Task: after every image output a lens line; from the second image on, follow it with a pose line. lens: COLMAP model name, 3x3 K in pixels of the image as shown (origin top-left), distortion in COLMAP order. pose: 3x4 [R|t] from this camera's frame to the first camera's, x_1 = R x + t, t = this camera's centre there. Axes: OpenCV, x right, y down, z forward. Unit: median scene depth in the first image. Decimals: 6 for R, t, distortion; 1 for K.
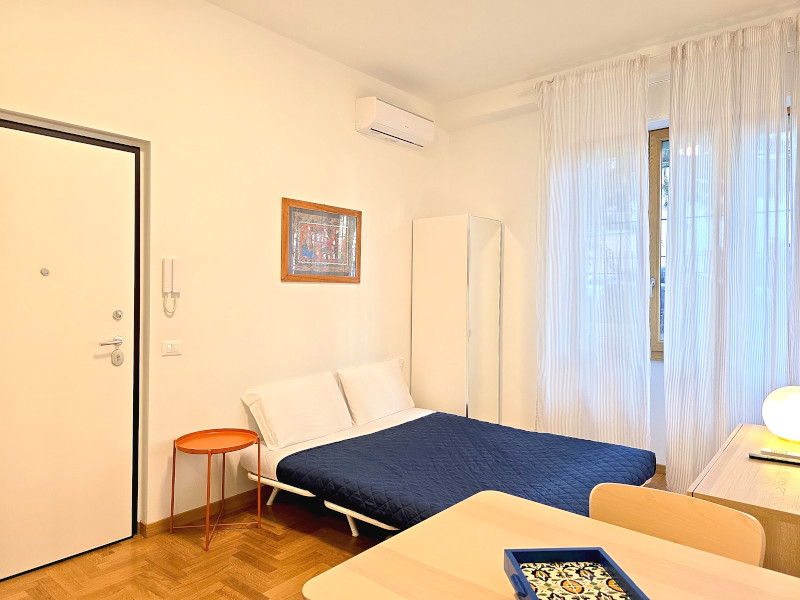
lens RADIAL K [[531.8, 0, 401.0], [0, 531.8, 304.1], [0, 0, 1]] dist [0.044920, -0.042803]
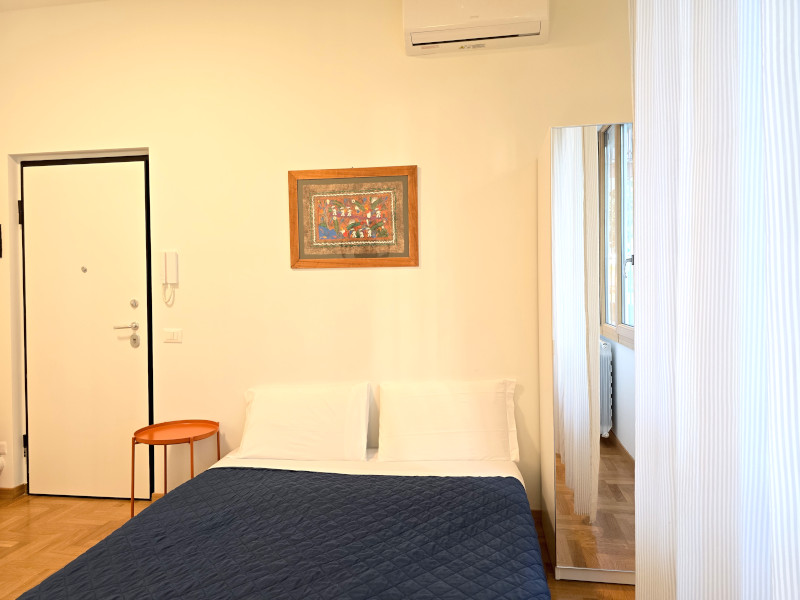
lens RADIAL K [[531.8, 0, 403.0], [0, 531.8, 298.1], [0, 0, 1]] dist [0.044920, -0.042803]
pose [[0.525603, -0.000257, -0.850730, 0.588195], [-0.004717, 0.999984, -0.003216, 0.007475], [0.850717, 0.005703, 0.525594, 0.677705]]
